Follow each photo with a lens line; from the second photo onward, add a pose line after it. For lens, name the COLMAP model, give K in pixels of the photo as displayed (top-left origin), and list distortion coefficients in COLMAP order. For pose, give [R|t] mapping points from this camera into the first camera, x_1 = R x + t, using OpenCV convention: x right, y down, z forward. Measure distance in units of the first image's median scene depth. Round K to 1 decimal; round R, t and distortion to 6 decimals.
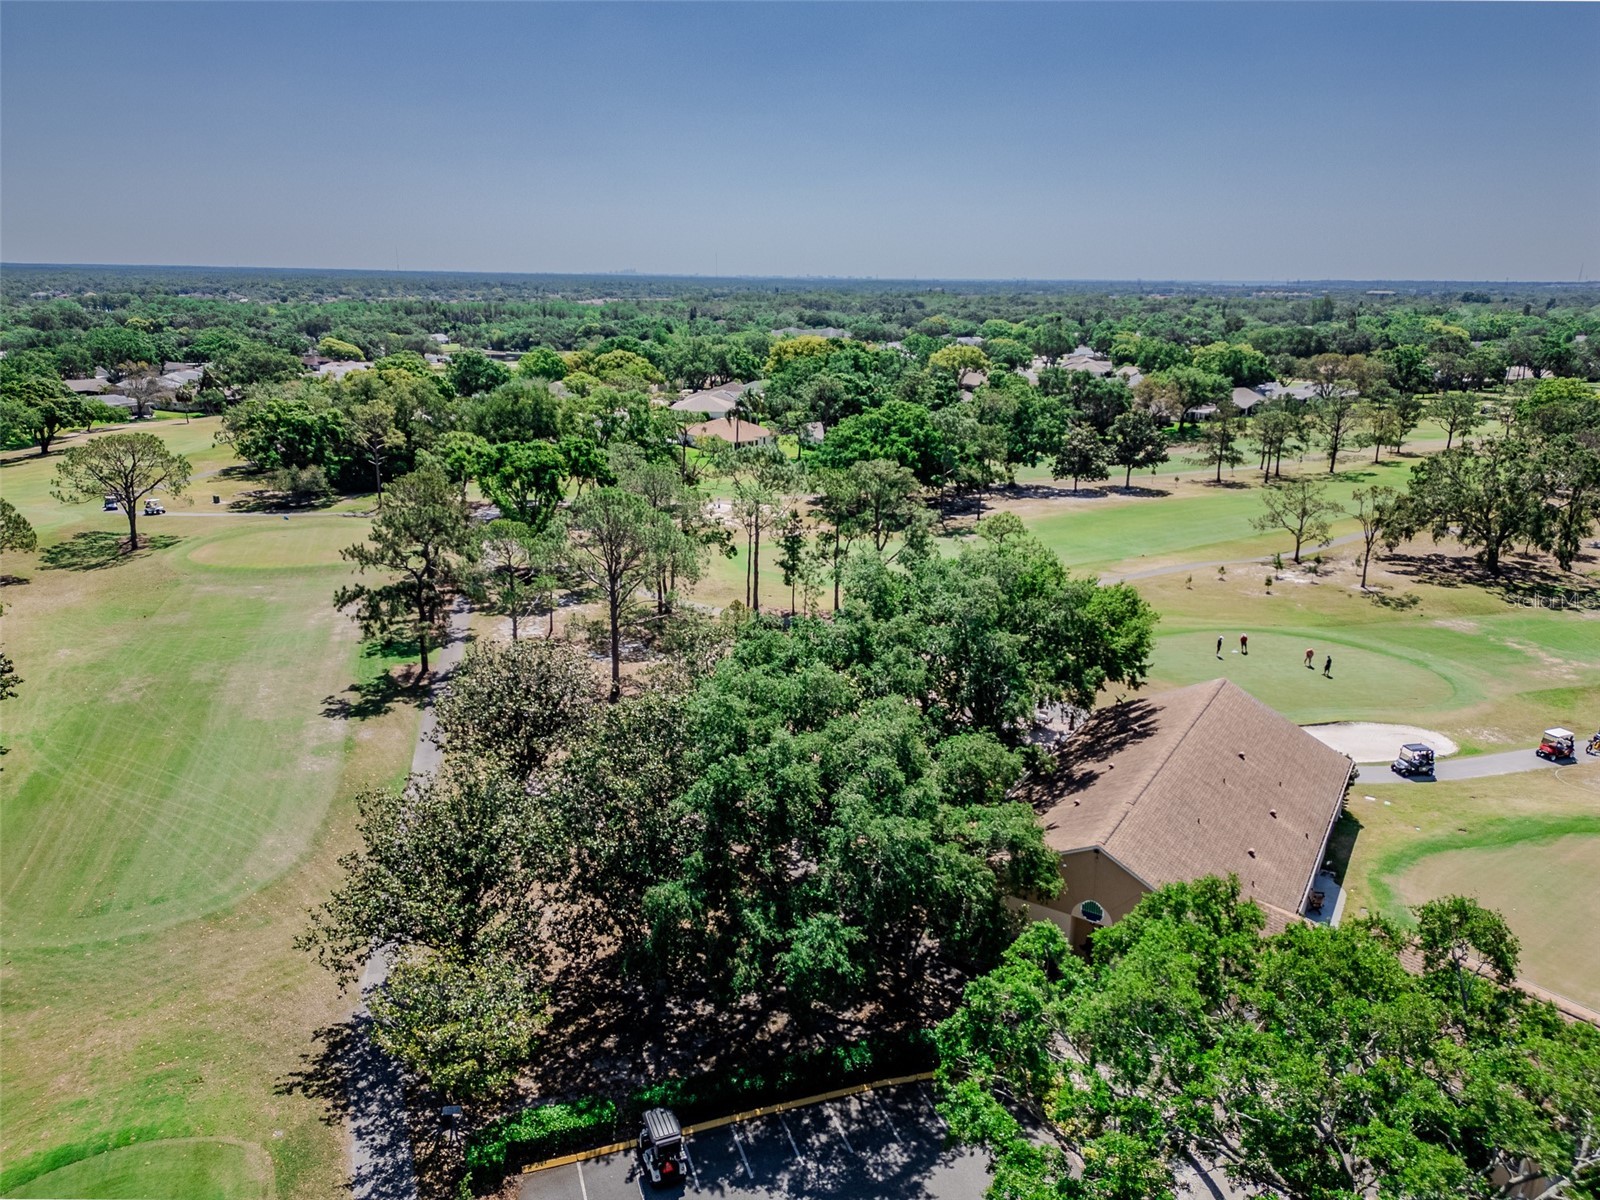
lens RADIAL K [[1121.3, 0, 801.6], [0, 1121.3, 609.2], [0, 0, 1]] dist [0.087609, -0.081892]
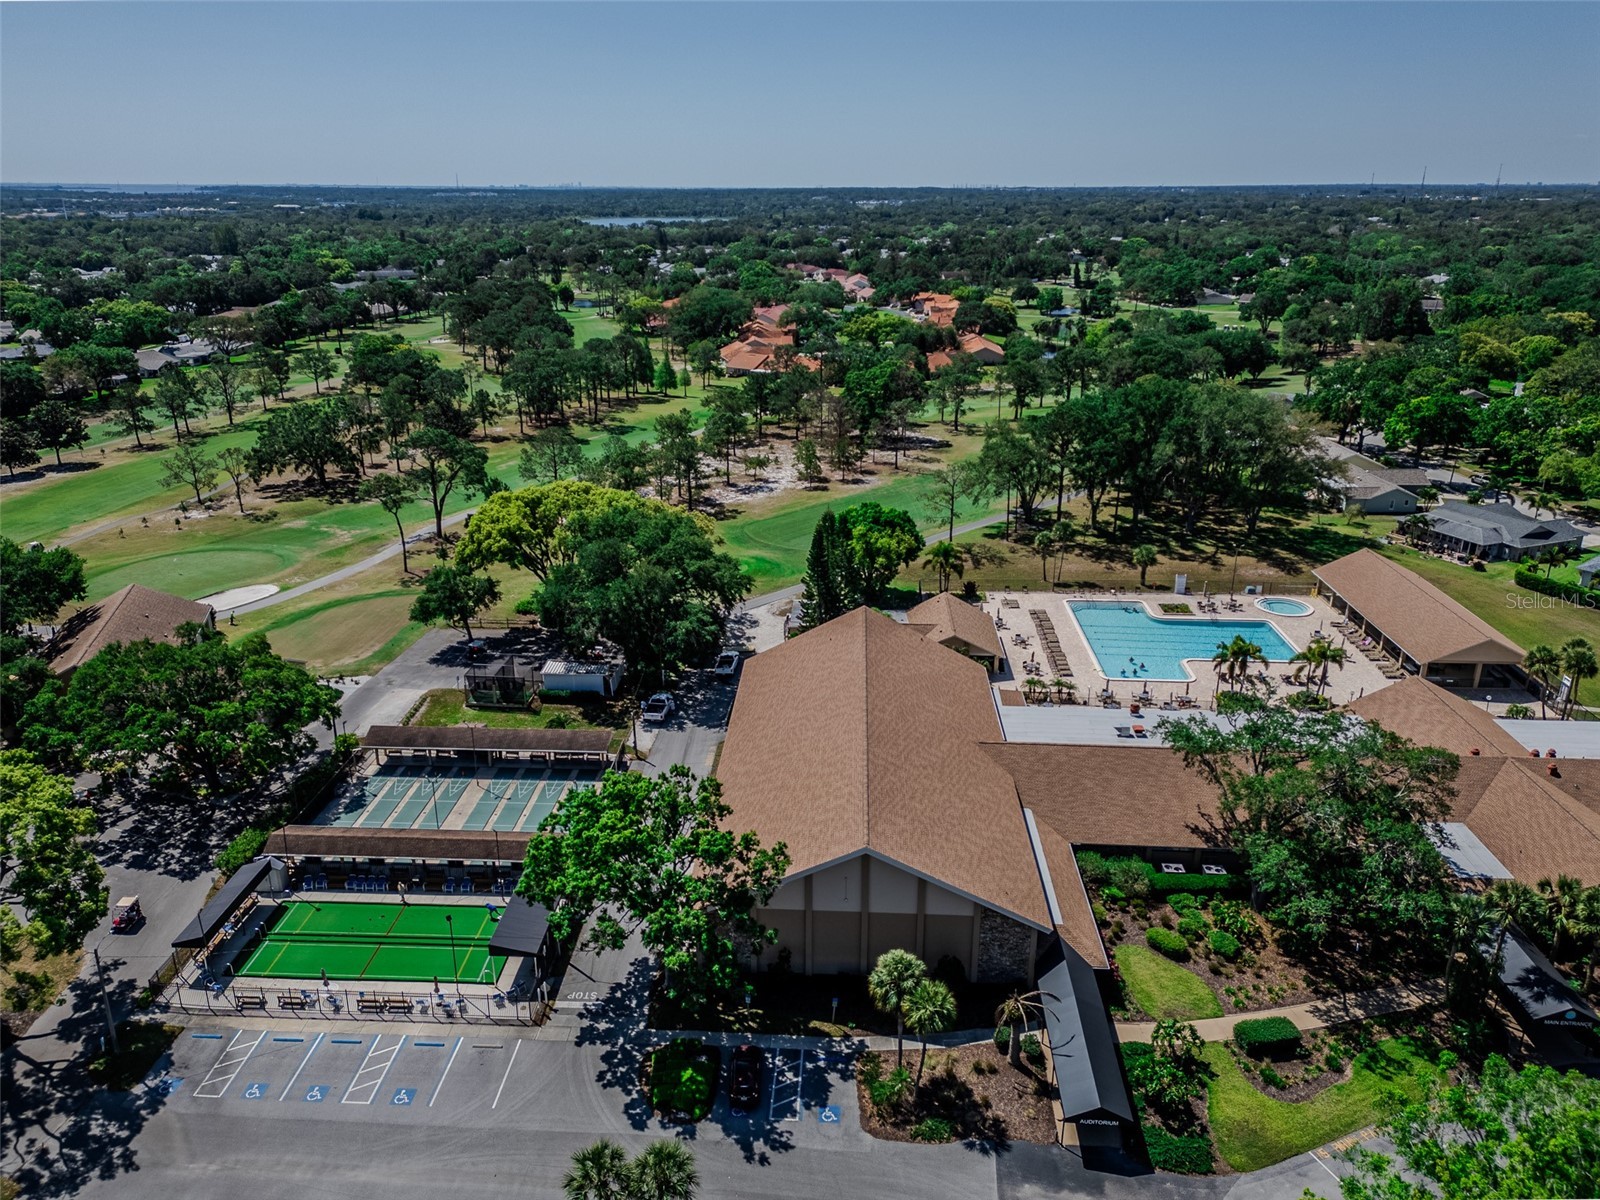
lens RADIAL K [[1121.3, 0, 801.6], [0, 1121.3, 609.2], [0, 0, 1]] dist [0.087609, -0.081892]
pose [[0.660270, -0.271050, 0.700411, -0.095344], [0.217245, 0.961663, 0.167357, 0.009348], [-0.718922, 0.041660, 0.693842, -0.439834]]
